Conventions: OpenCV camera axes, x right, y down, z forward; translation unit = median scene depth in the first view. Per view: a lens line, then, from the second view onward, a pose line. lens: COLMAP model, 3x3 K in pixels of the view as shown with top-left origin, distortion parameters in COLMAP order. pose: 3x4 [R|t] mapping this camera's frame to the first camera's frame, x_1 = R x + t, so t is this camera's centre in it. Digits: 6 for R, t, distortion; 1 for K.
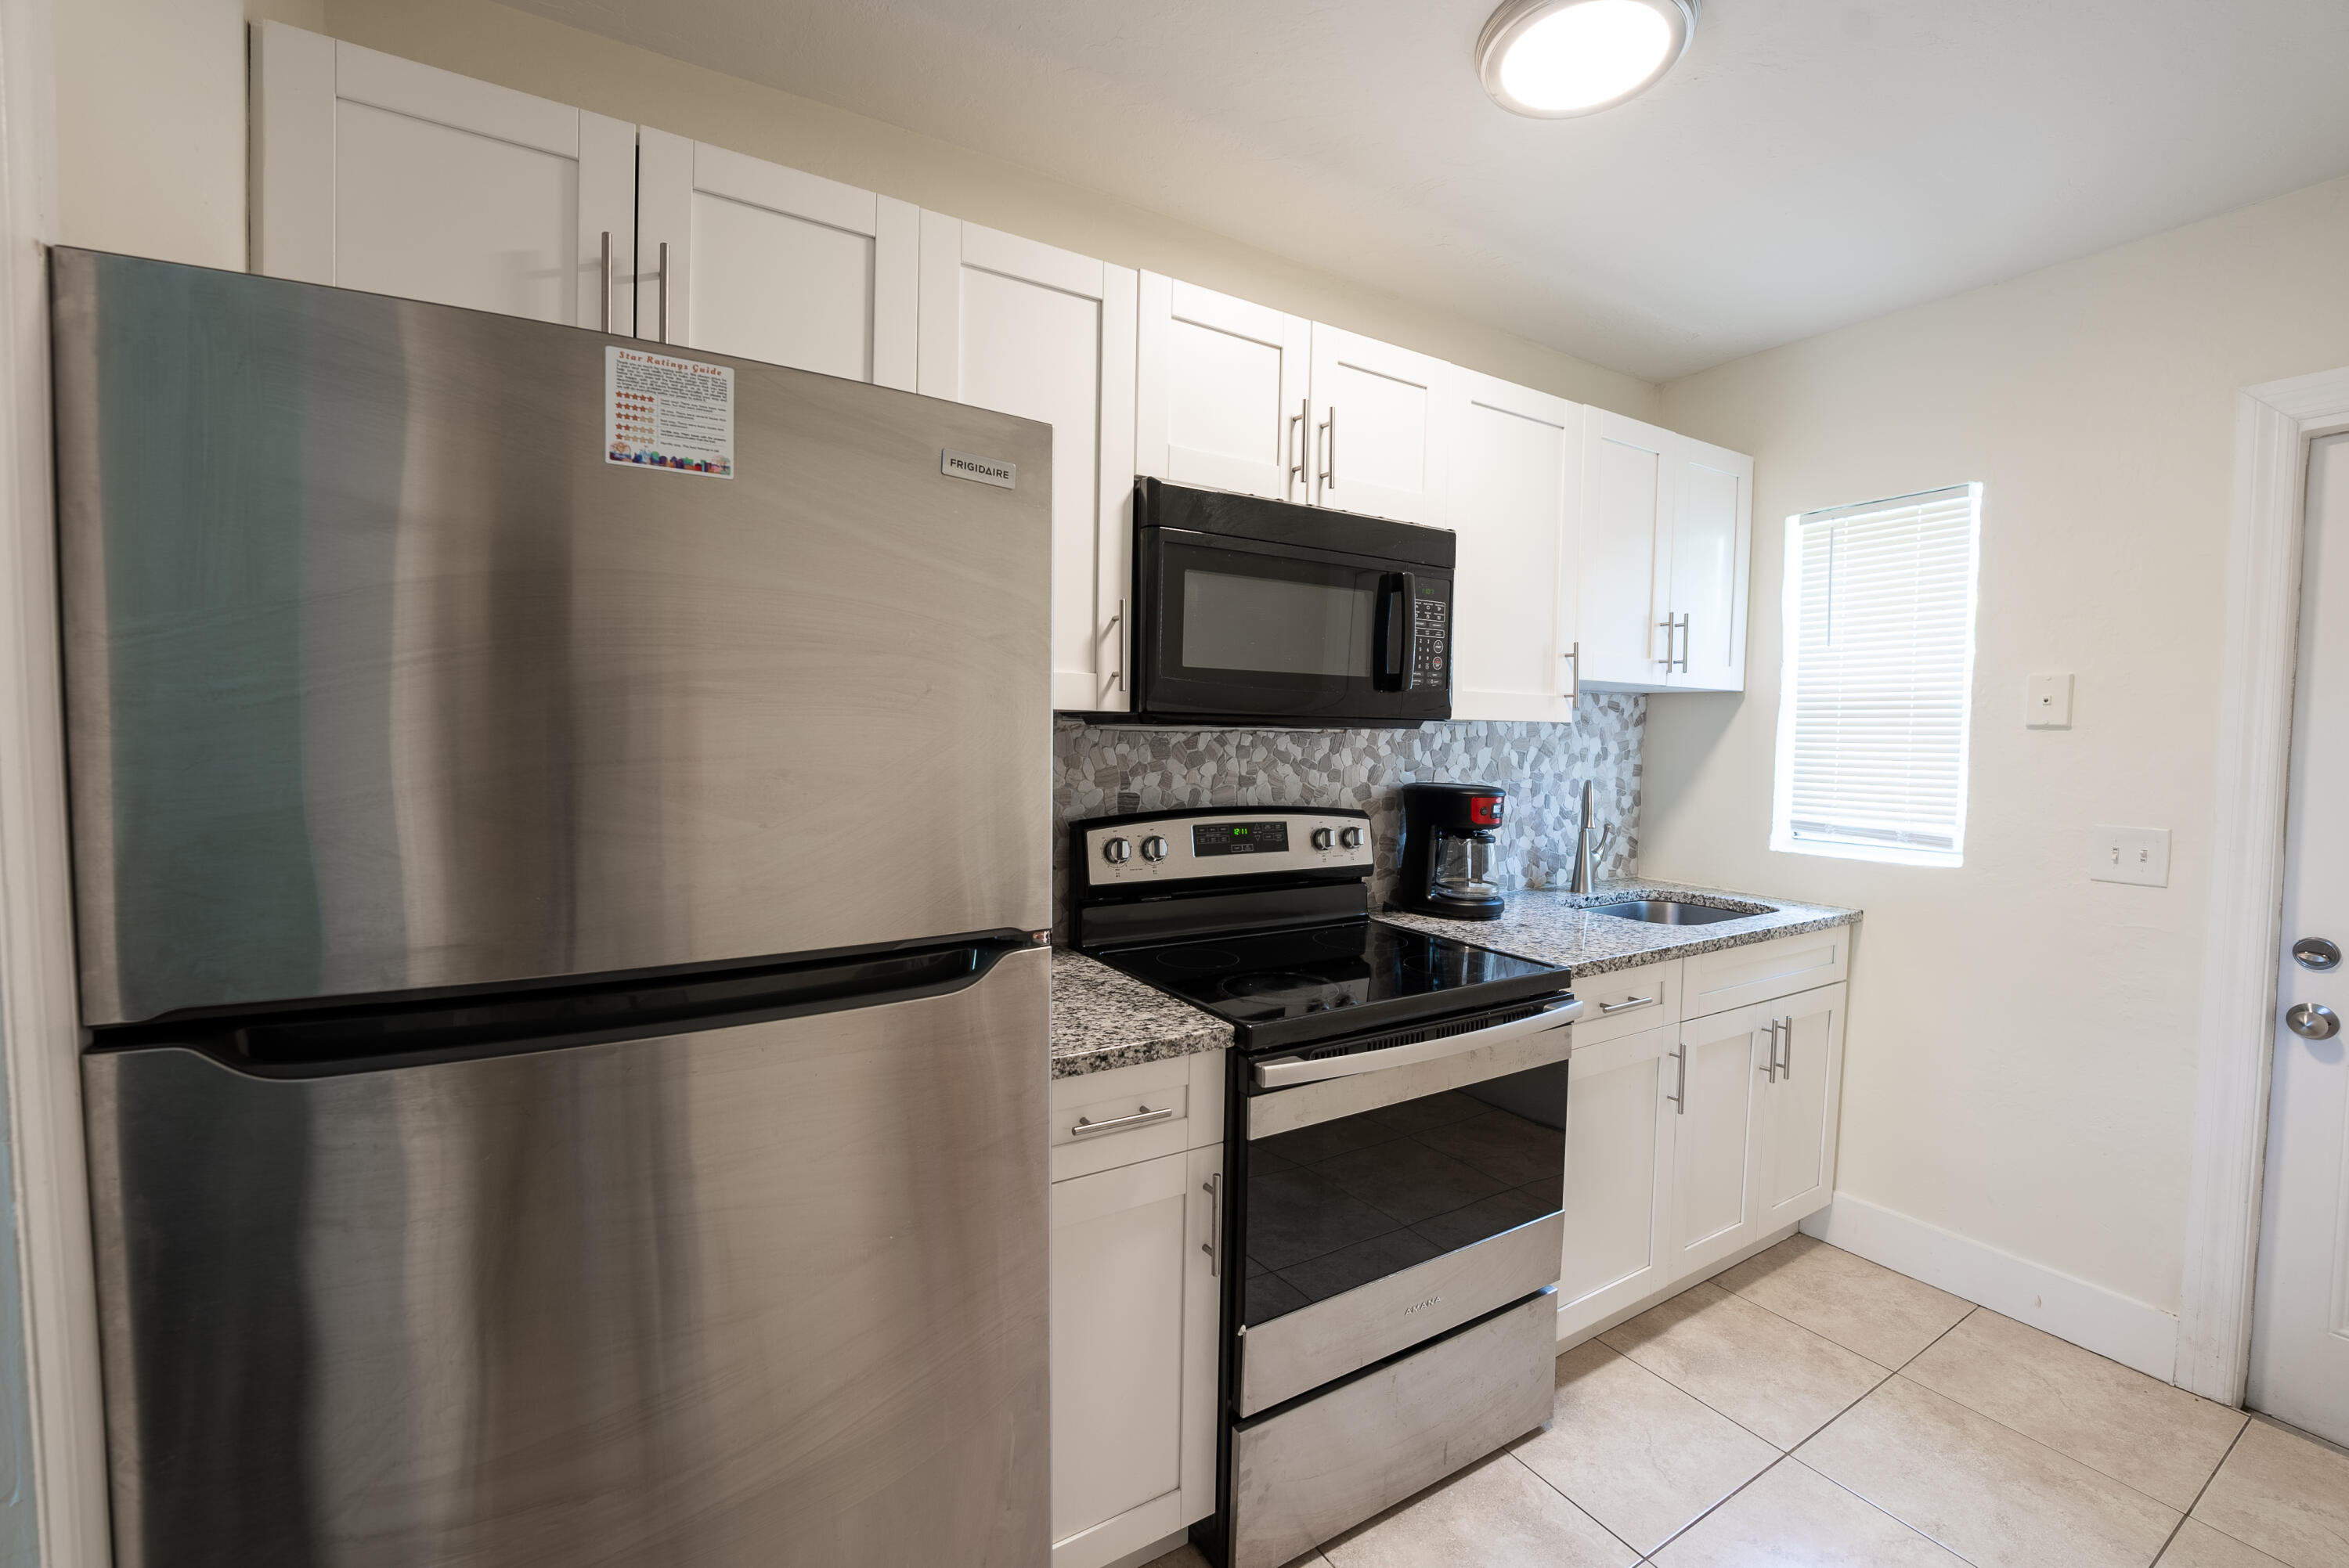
lens RADIAL K [[960.8, 0, 1174.5], [0, 960.8, 784.0], [0, 0, 1]] dist [-0.024722, 0.000123]
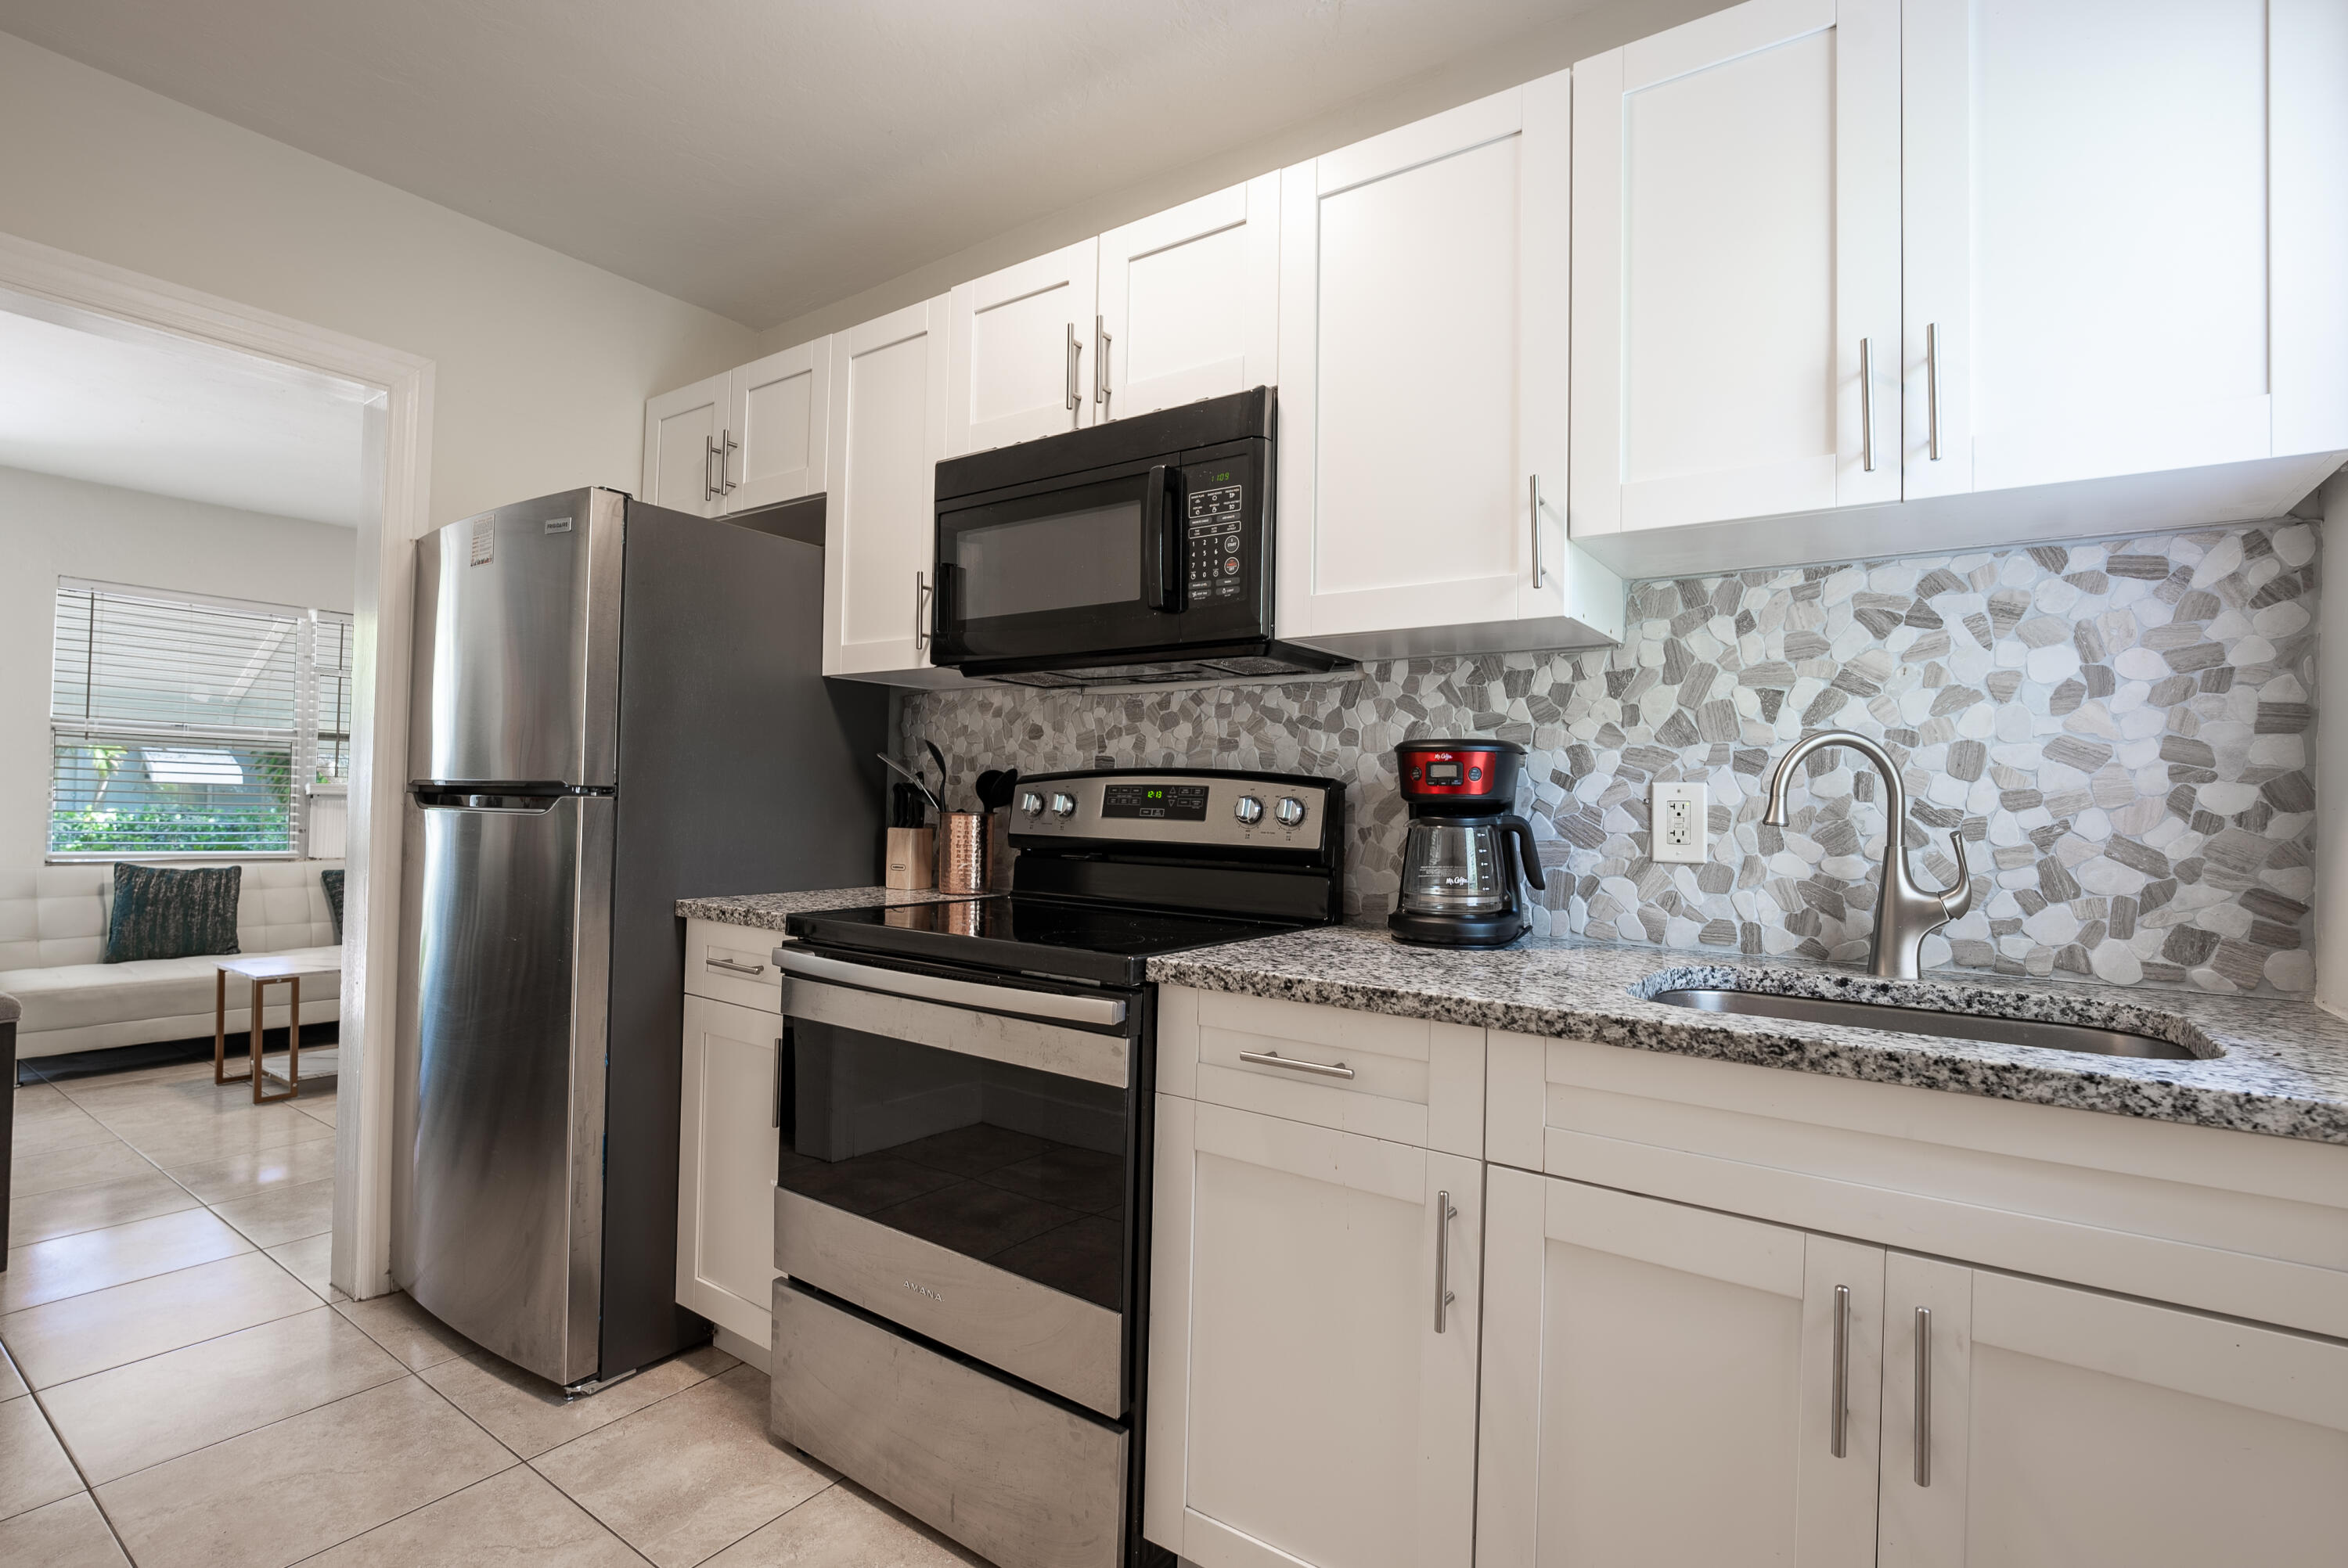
lens RADIAL K [[1092.6, 0, 1174.0], [0, 1092.6, 784.0], [0, 0, 1]] dist [-0.013827, -0.000159]
pose [[0.400097, -0.021065, -0.916231, 0.957016], [-0.063766, 0.996673, -0.050760, 0.085400], [0.914252, 0.078733, 0.397423, 0.574490]]
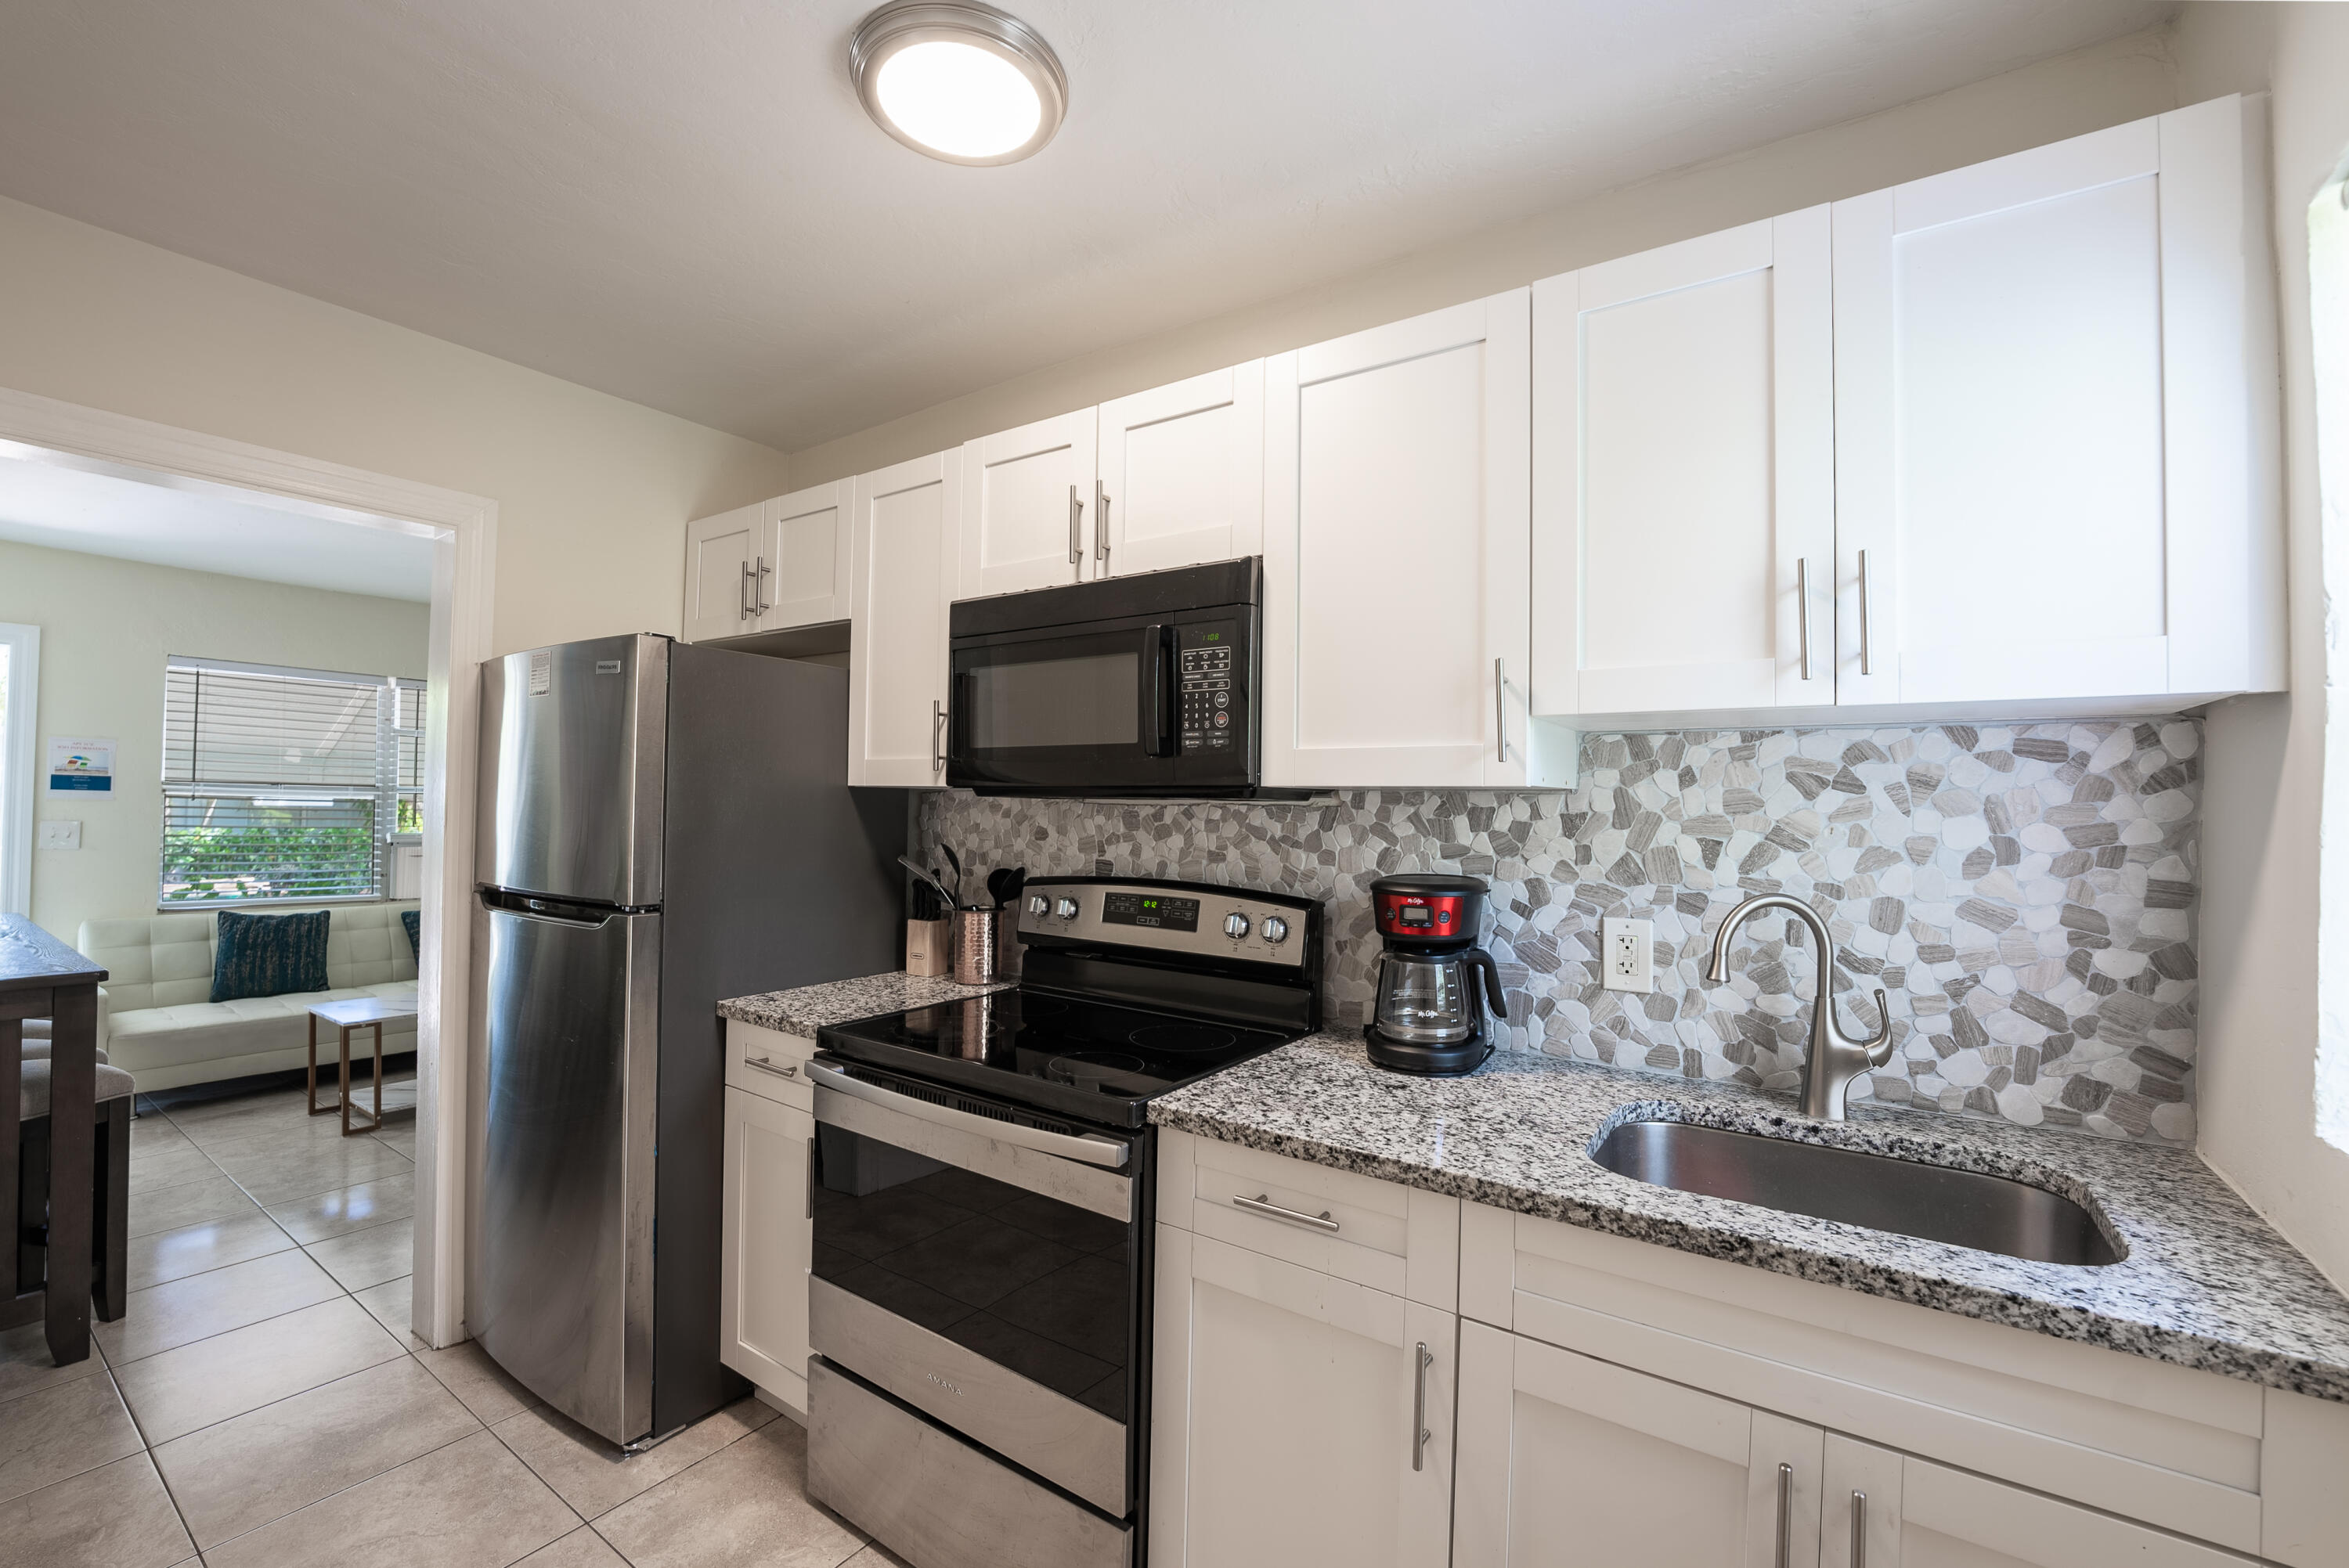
lens RADIAL K [[973.1, 0, 1165.5], [0, 973.1, 790.3], [0, 0, 1]] dist [-0.026378, 0.000699]
pose [[0.405801, -0.021934, -0.913698, 0.939819], [-0.059696, 0.996941, -0.050445, -0.017195], [0.912010, 0.075015, 0.403251, 0.566195]]
